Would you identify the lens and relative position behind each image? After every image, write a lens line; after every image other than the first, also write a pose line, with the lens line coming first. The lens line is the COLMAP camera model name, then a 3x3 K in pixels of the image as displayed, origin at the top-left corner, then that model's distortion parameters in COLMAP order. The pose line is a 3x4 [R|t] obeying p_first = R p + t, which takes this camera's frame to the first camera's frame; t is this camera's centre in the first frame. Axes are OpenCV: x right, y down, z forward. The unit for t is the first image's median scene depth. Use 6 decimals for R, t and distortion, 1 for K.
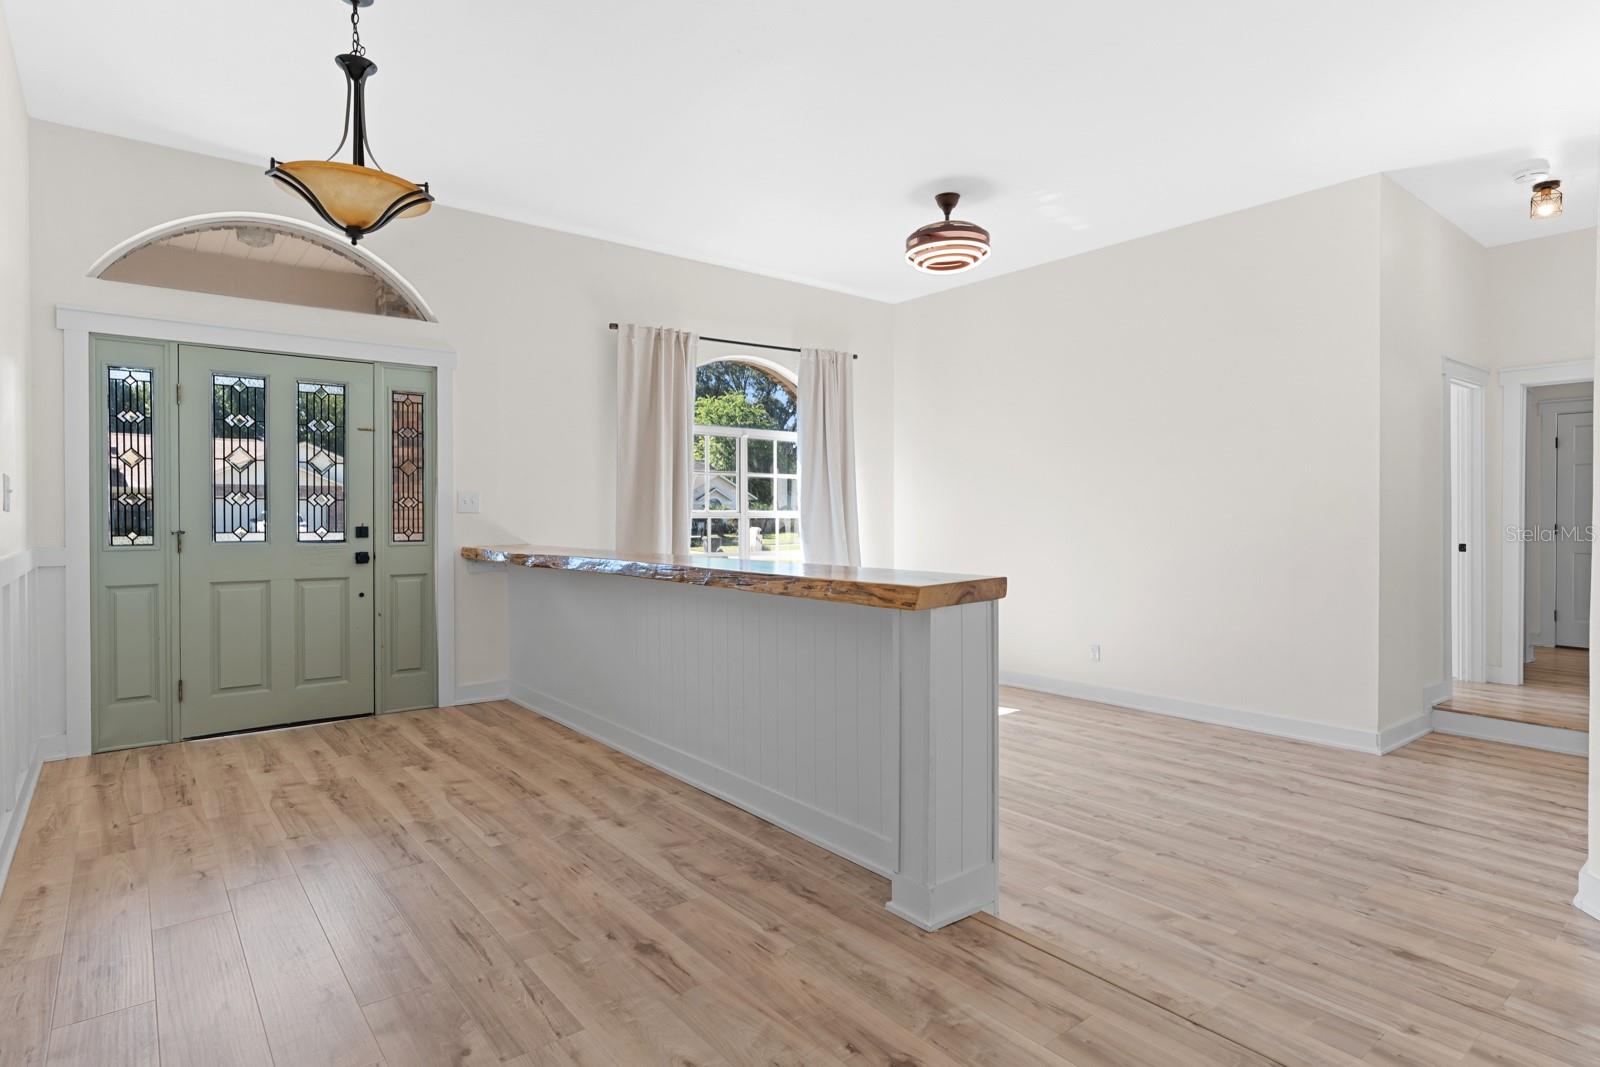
lens RADIAL K [[845.9, 0, 801.0], [0, 845.9, 527.0], [0, 0, 1]] dist [-0.003624, -0.000380]
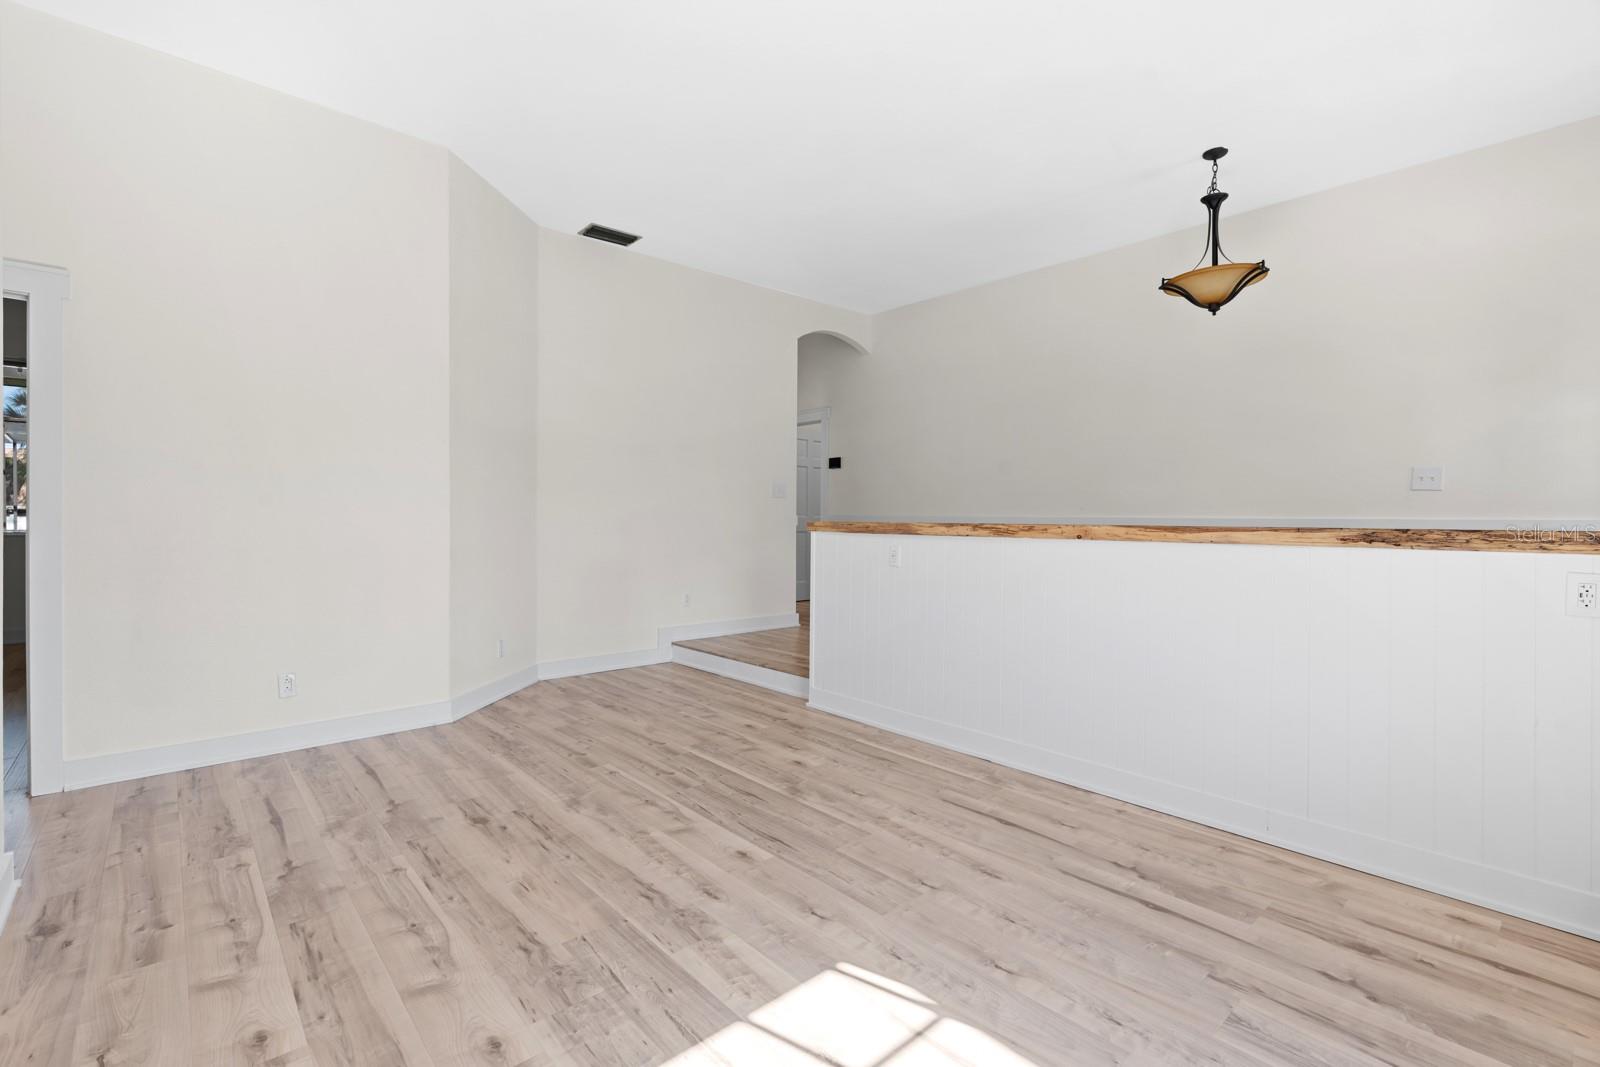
lens RADIAL K [[723.0, 0, 802.4], [0, 723.0, 518.7], [0, 0, 1]] dist [-0.008534, 0.001270]
pose [[-0.998496, -0.007324, -0.054340, 0.268735], [-0.008178, 0.999846, 0.015520, 0.019986], [0.054218, 0.015941, -0.998402, 2.095030]]
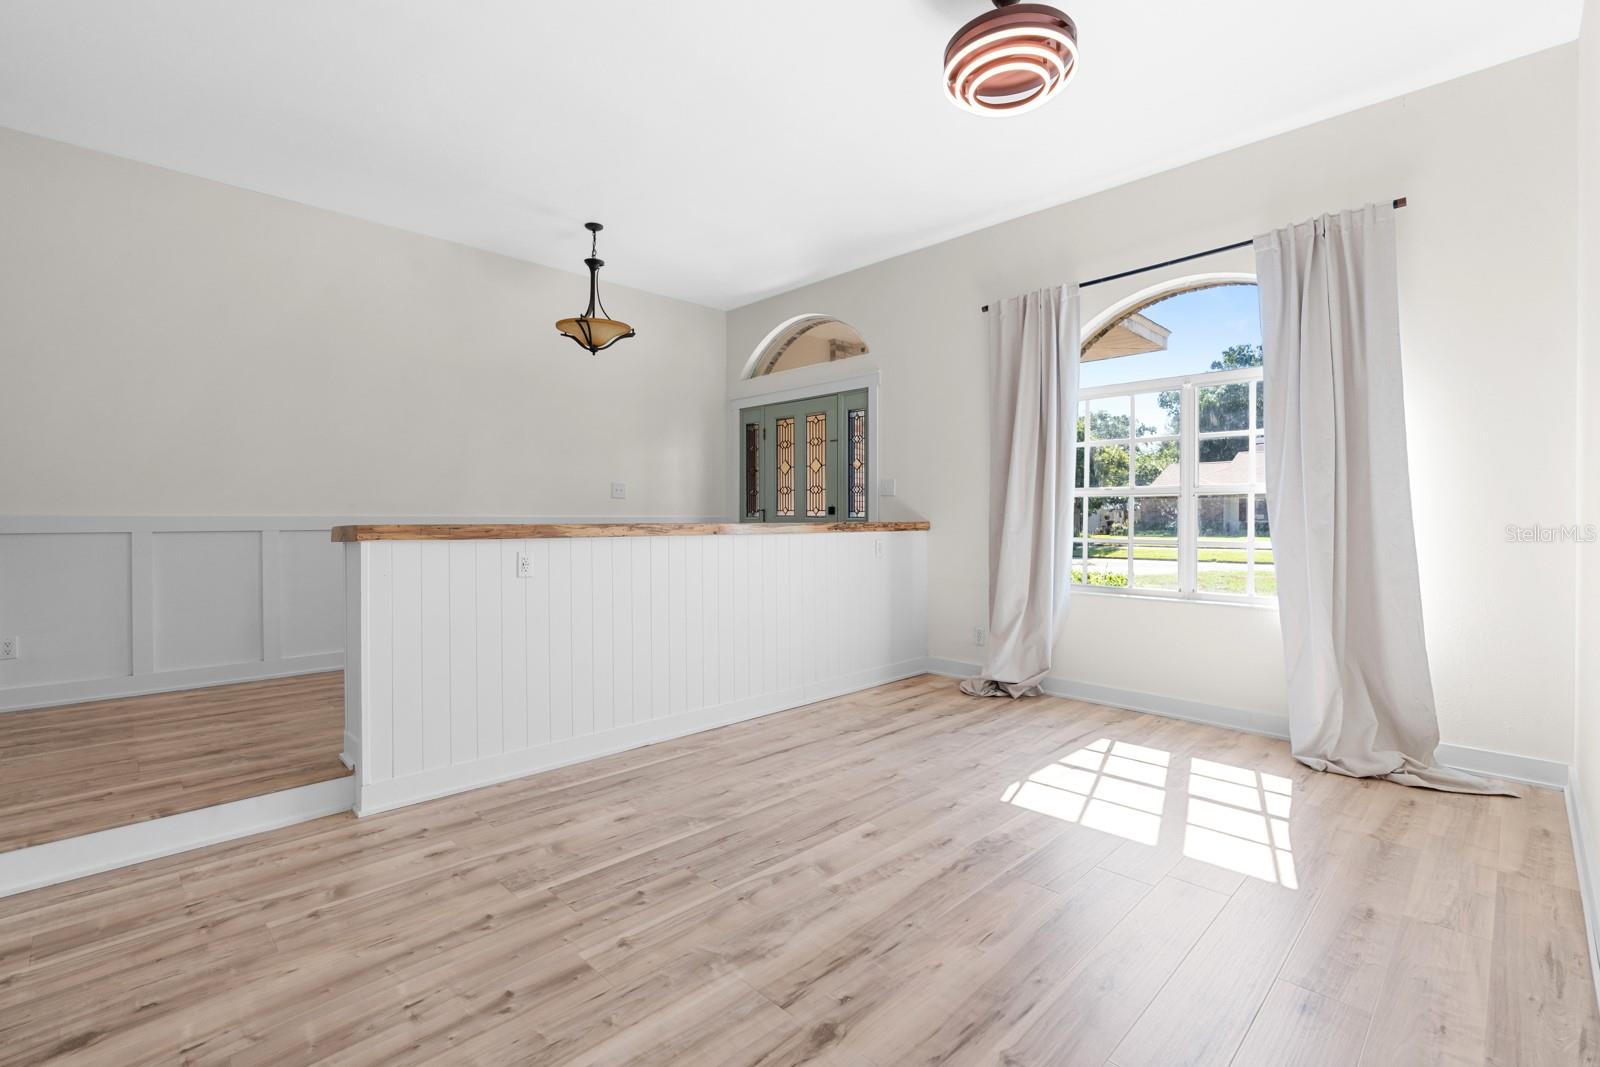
lens RADIAL K [[723.0, 0, 797.6], [0, 723.0, 527.9], [0, 0, 1]] dist [-0.008534, 0.001270]
pose [[0.103952, 0.012478, -0.994504, 1.068079], [-0.013478, 0.999847, 0.011137, 0.032242], [0.994491, 0.012246, 0.104104, 1.186580]]
